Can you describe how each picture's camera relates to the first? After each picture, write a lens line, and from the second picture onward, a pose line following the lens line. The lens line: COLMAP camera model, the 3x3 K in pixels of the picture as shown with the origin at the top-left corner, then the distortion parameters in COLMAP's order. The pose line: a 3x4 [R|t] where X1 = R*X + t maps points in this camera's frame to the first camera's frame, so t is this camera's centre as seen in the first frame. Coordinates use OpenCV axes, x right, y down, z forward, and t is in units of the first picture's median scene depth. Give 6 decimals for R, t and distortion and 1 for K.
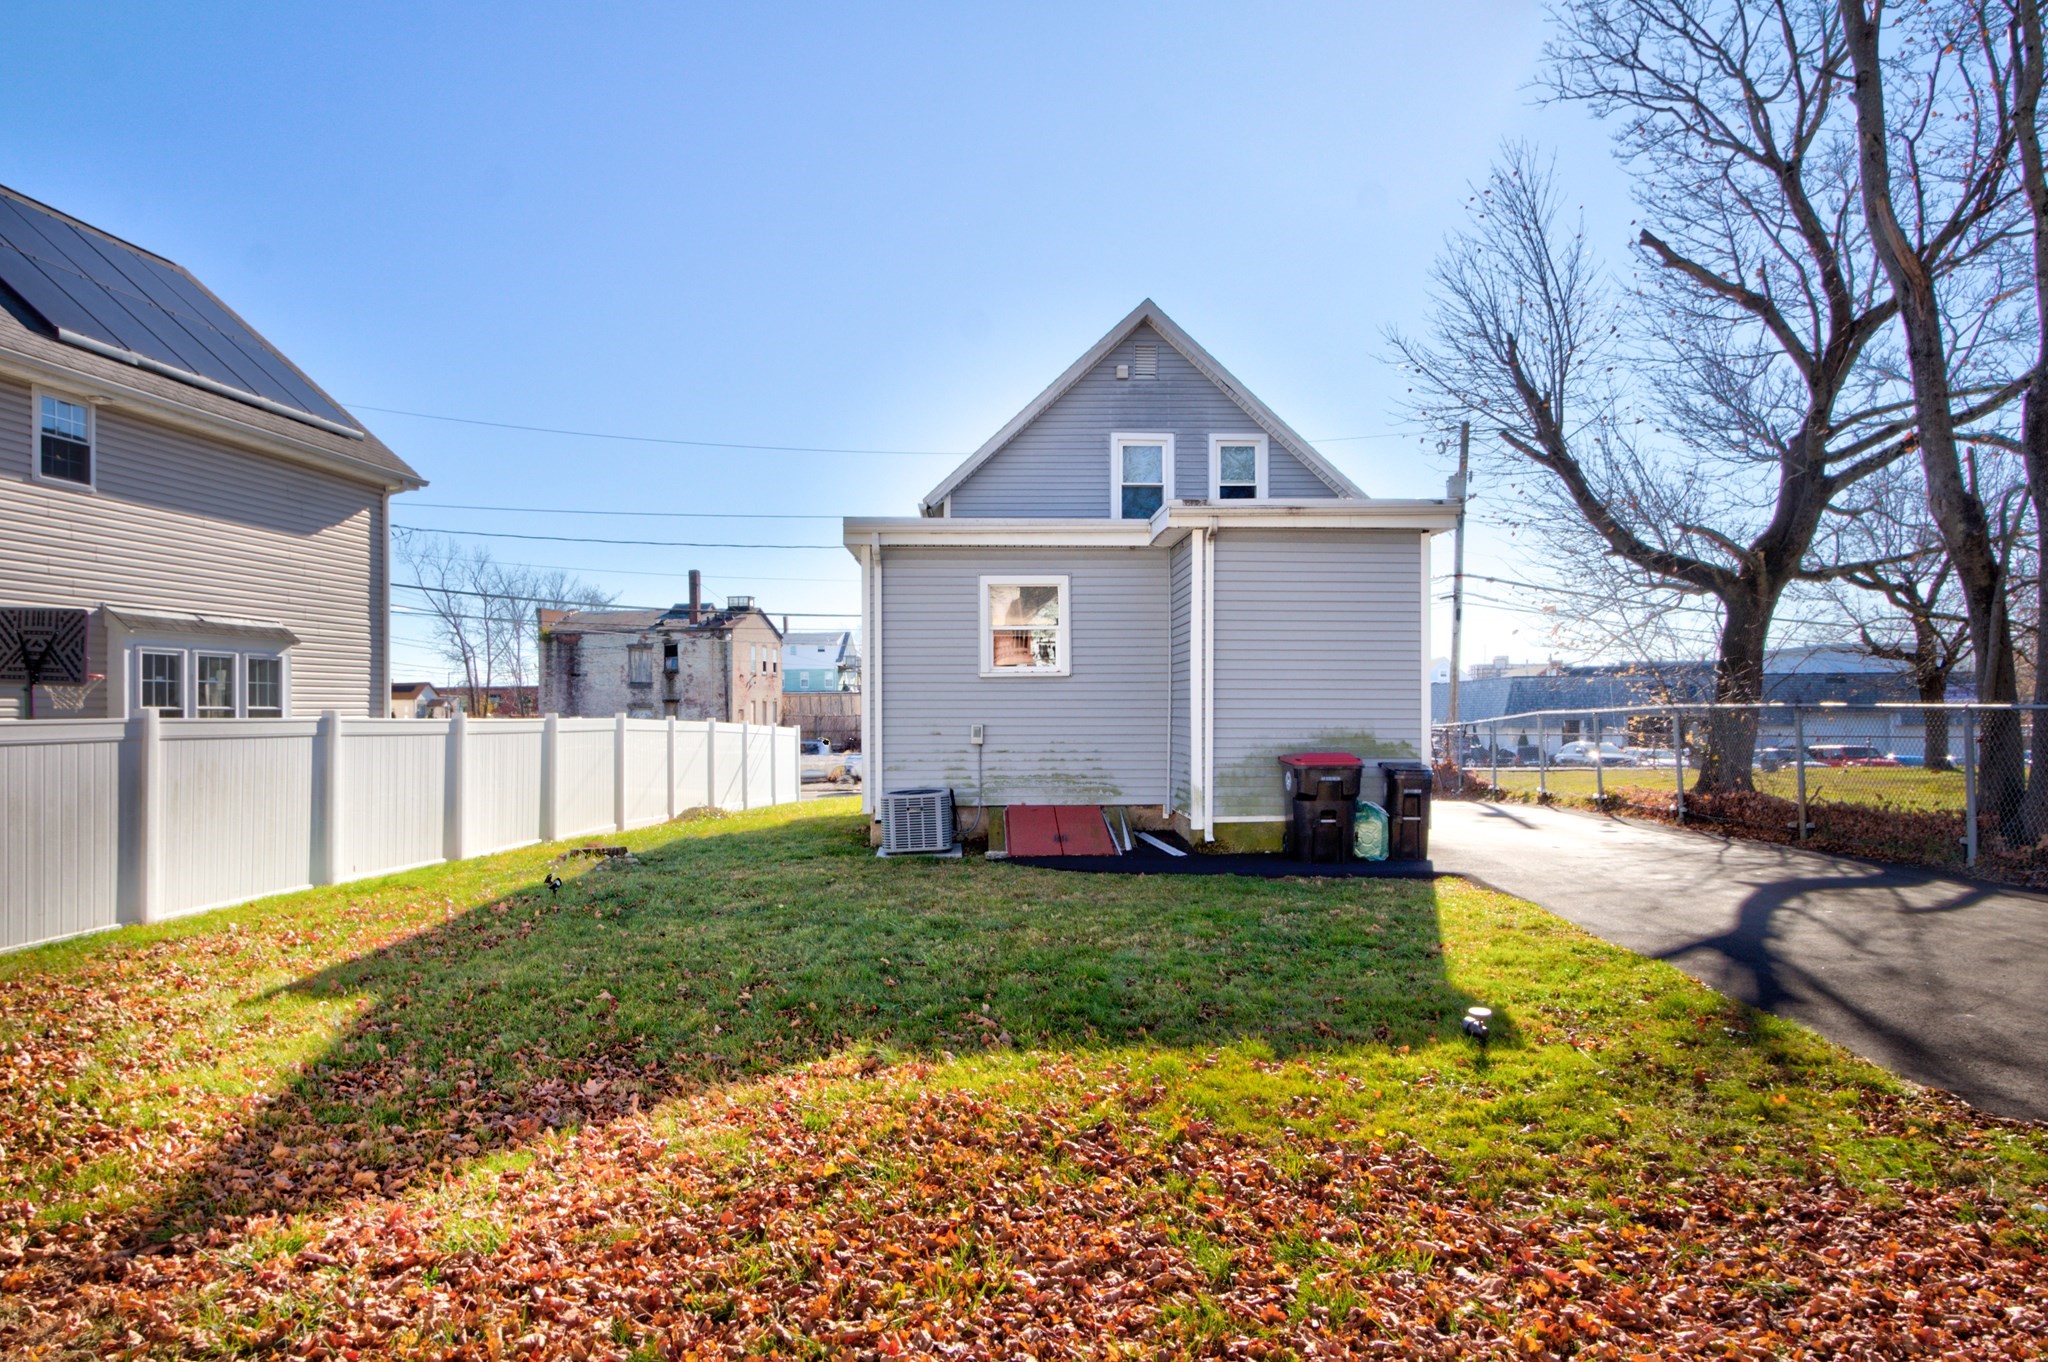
lens RADIAL K [[1310.5, 0, 1027.0], [0, 1310.5, 673.3], [0, 0, 1]] dist [0.007678, 0.005499]
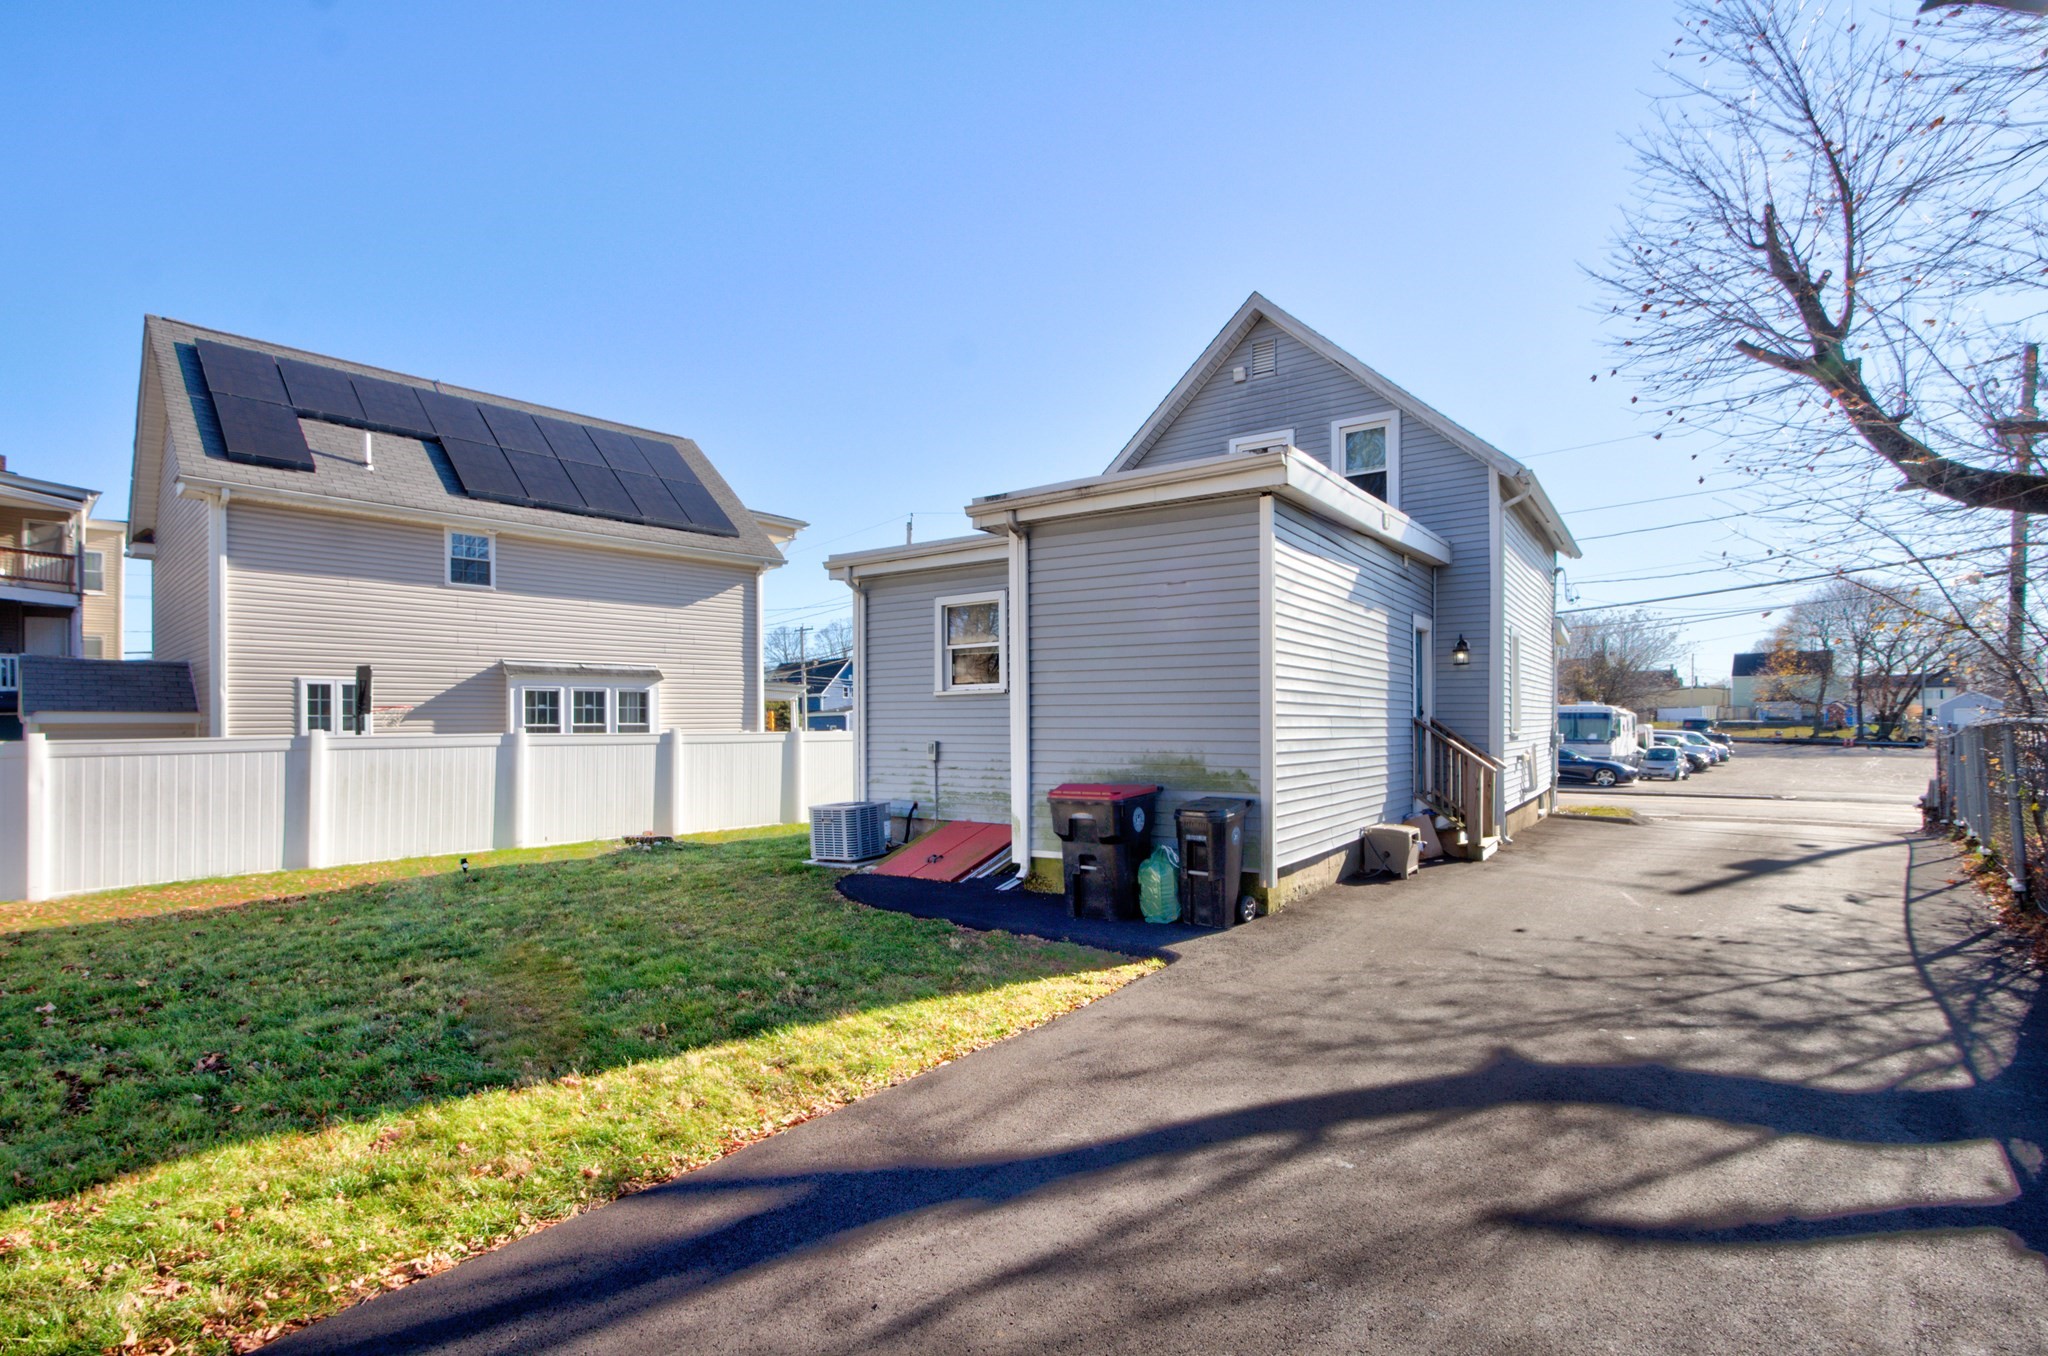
lens RADIAL K [[961.0, 0, 1011.7], [0, 961.0, 713.6], [0, 0, 1]] dist [0.001015, 0.000751]
pose [[0.807606, -0.008422, -0.589662, 0.434830], [0.024064, 0.999536, 0.018682, 0.003897], [0.589231, -0.029277, 0.807434, 0.394527]]
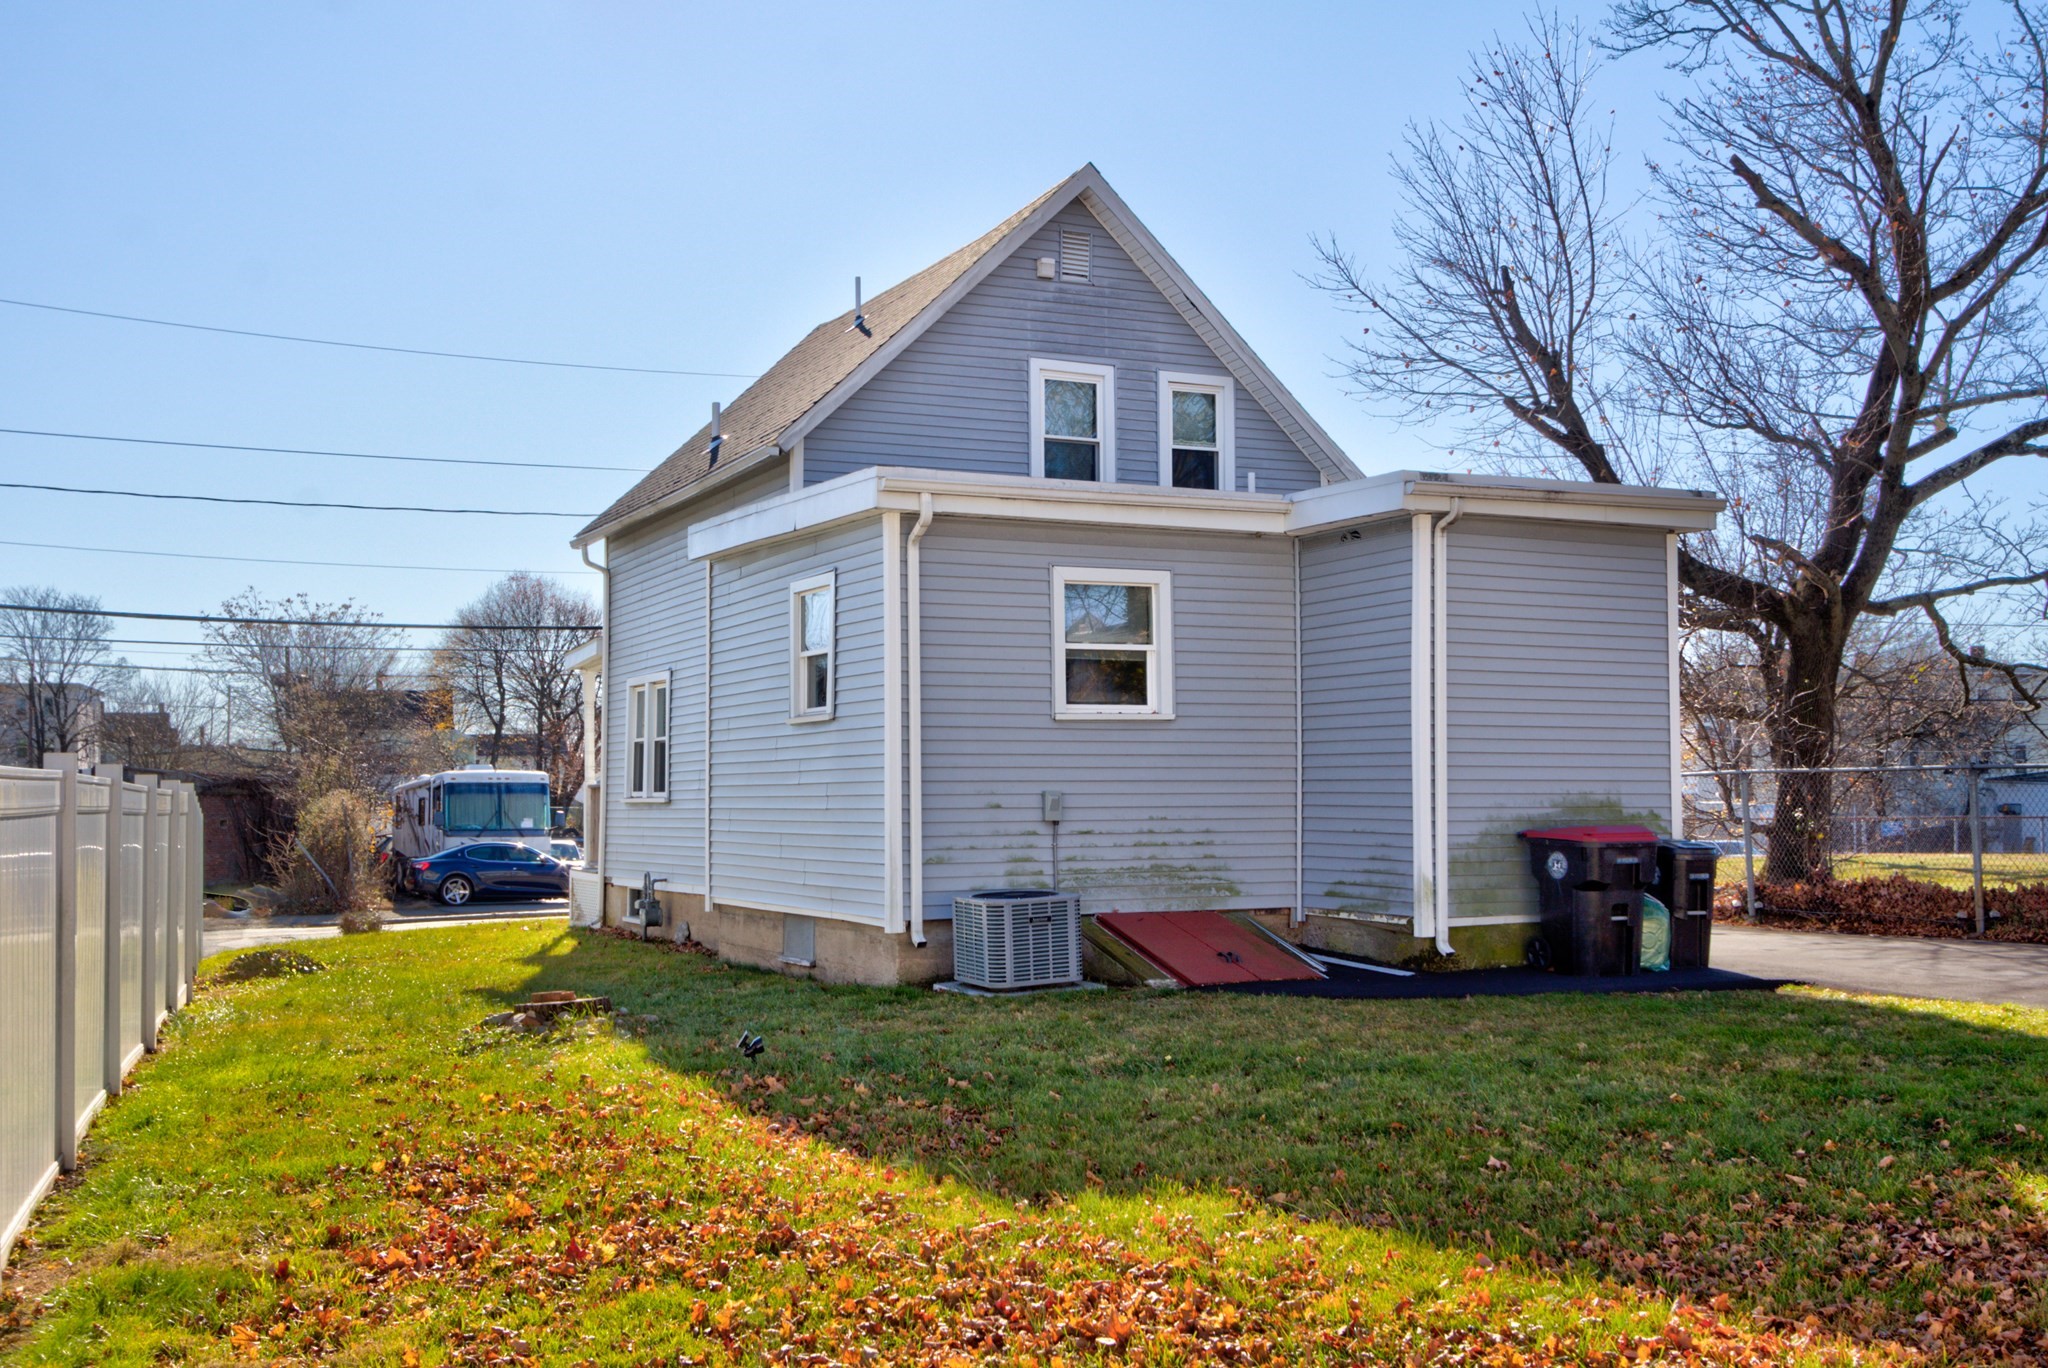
lens RADIAL K [[2088.0, 0, 1022.0], [0, 2088.0, 699.8], [0, 0, 1]] dist [0.013937, 0.000000]
pose [[0.916524, 0.016426, 0.399641, -0.441848], [-0.009401, 0.999765, -0.019532, 0.012669], [-0.399868, 0.014144, 0.916463, 0.042538]]
